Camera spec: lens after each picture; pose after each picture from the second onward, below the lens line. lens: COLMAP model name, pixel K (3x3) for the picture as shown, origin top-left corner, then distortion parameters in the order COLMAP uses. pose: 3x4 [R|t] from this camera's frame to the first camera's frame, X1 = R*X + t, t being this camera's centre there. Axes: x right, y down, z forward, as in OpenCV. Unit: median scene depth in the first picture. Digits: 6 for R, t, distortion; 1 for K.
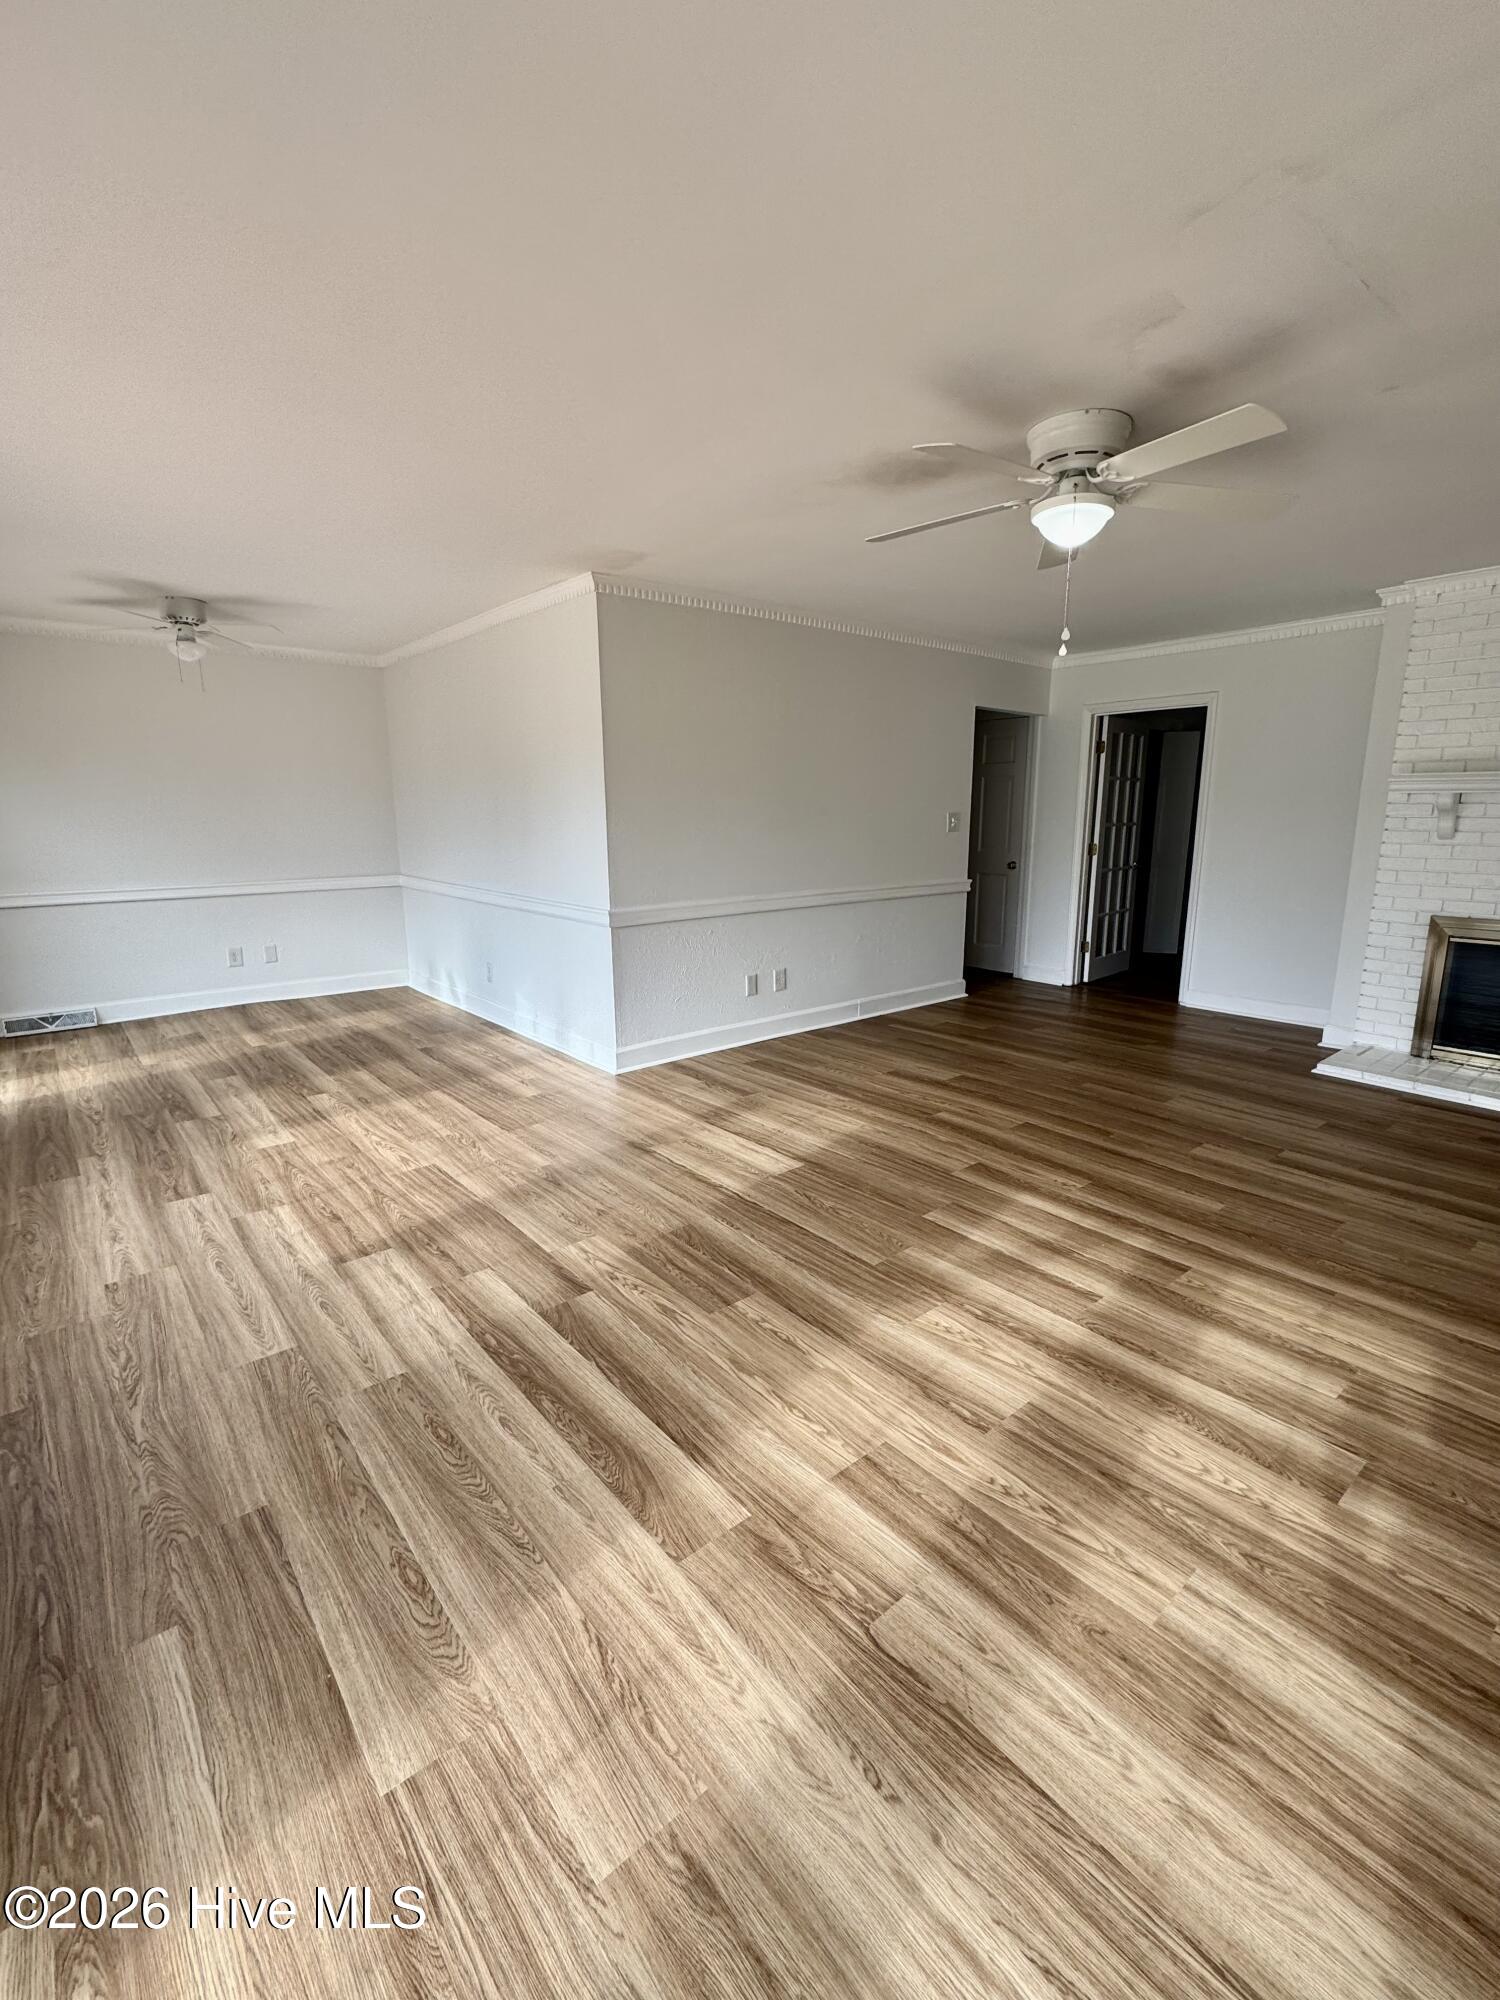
lens RADIAL K [[878.2, 0, 752.9], [0, 878.2, 1001.3], [0, 0, 1]] dist [-0.003653, -0.000392]
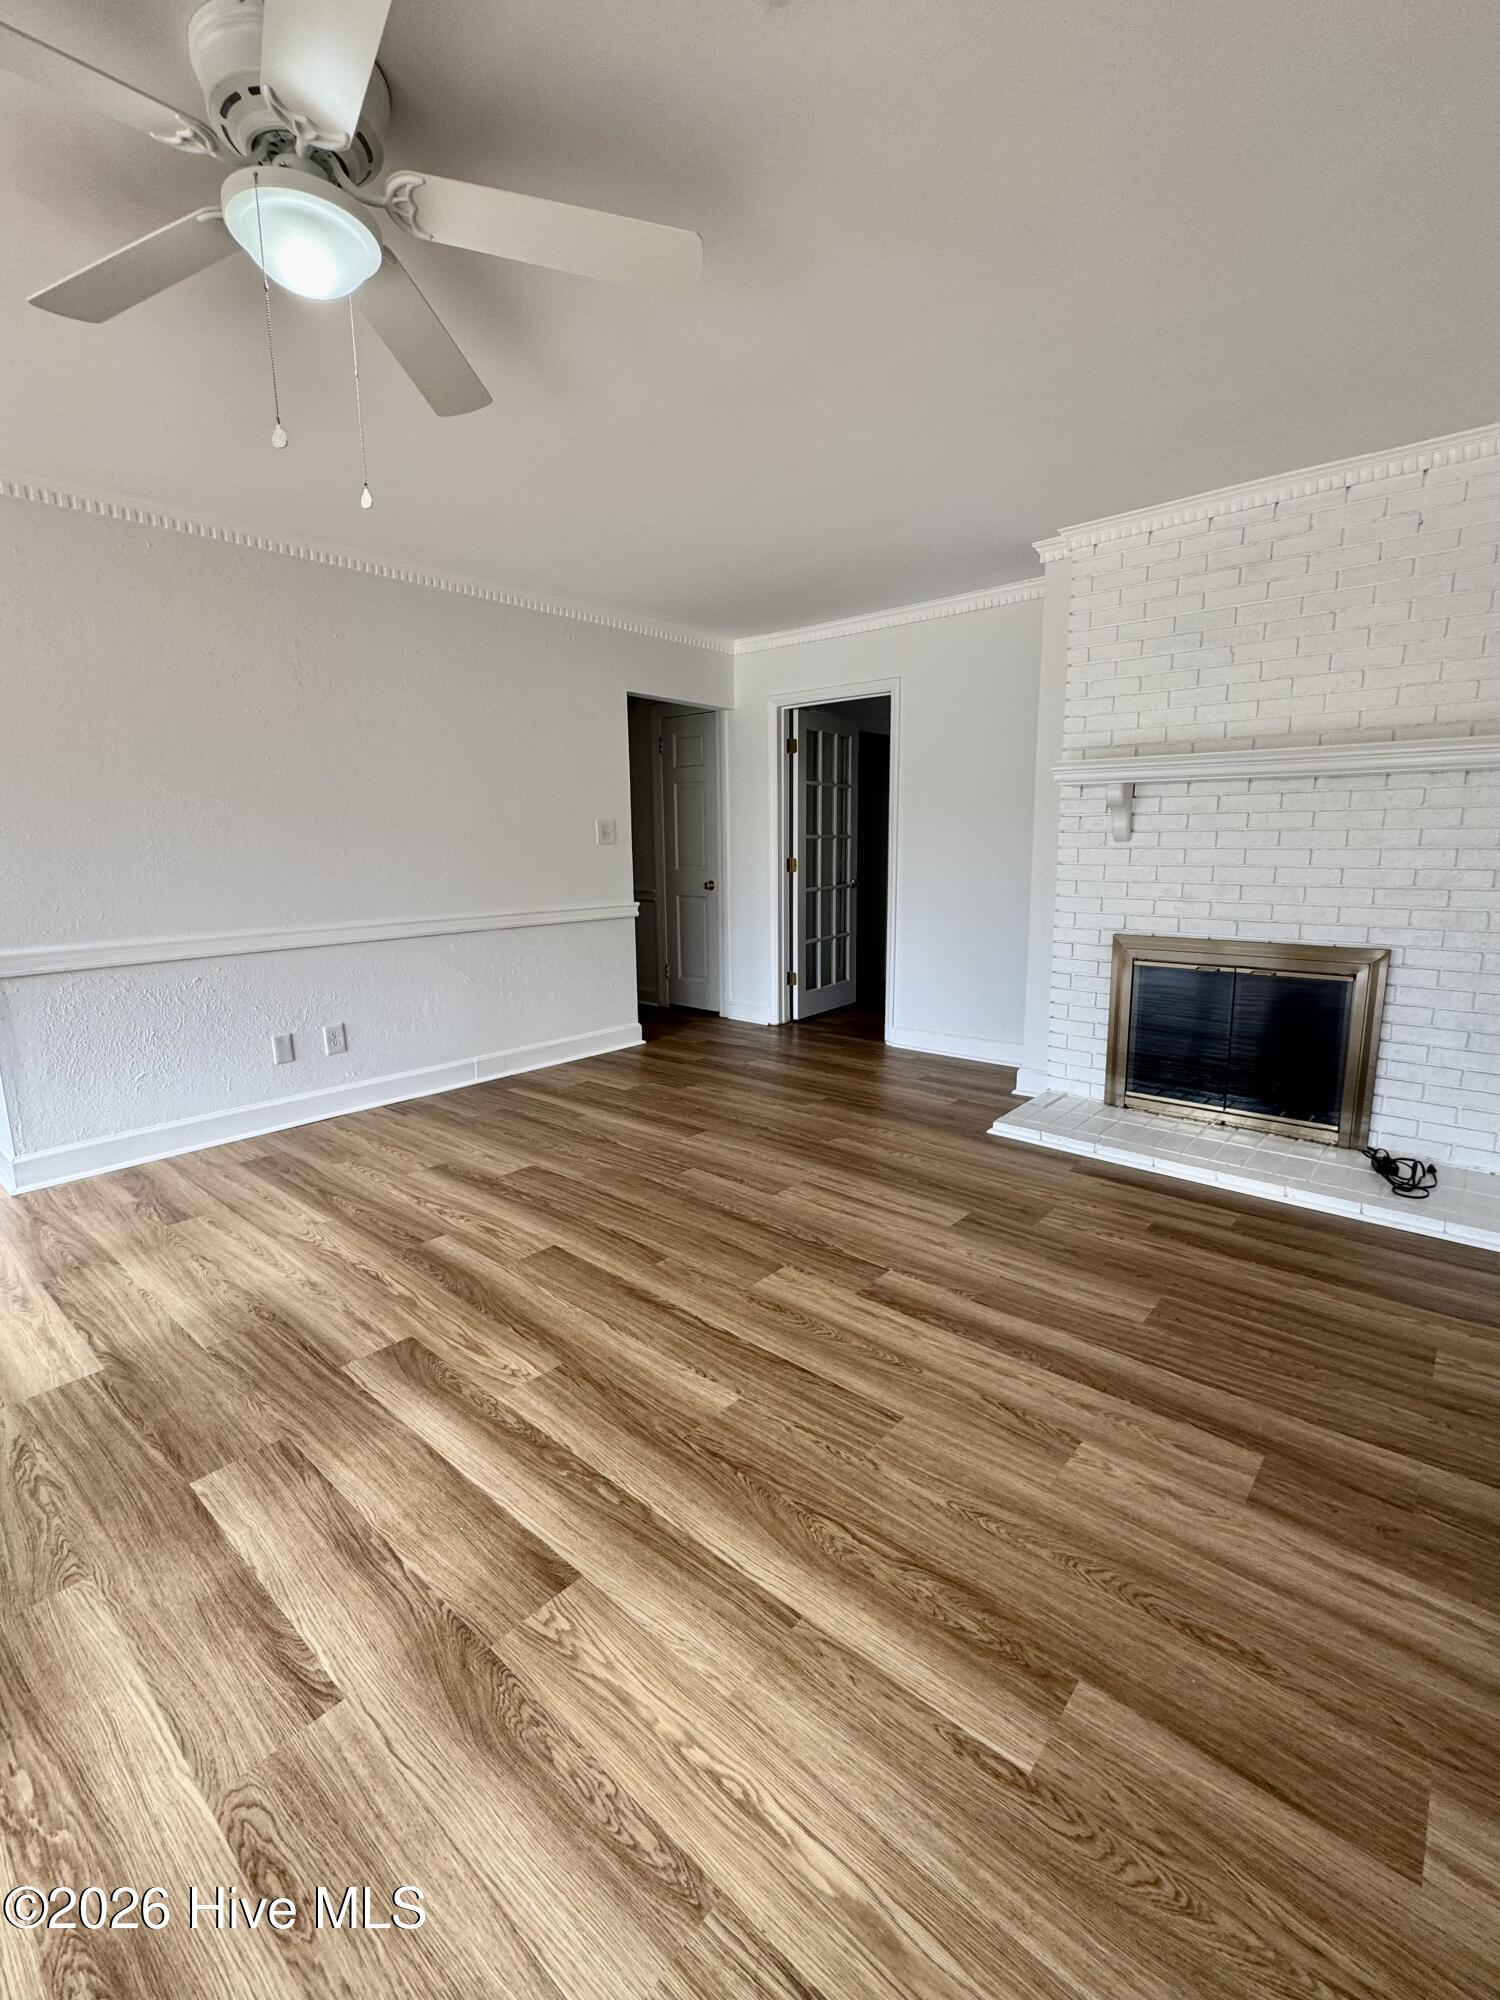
lens RADIAL K [[878.2, 0, 752.9], [0, 878.2, 1001.3], [0, 0, 1]] dist [-0.003653, -0.000392]
pose [[0.986892, -0.033952, 0.157768, 0.418533], [0.039249, 0.998761, -0.030583, -0.031501], [-0.156534, 0.036375, 0.987003, 0.329290]]
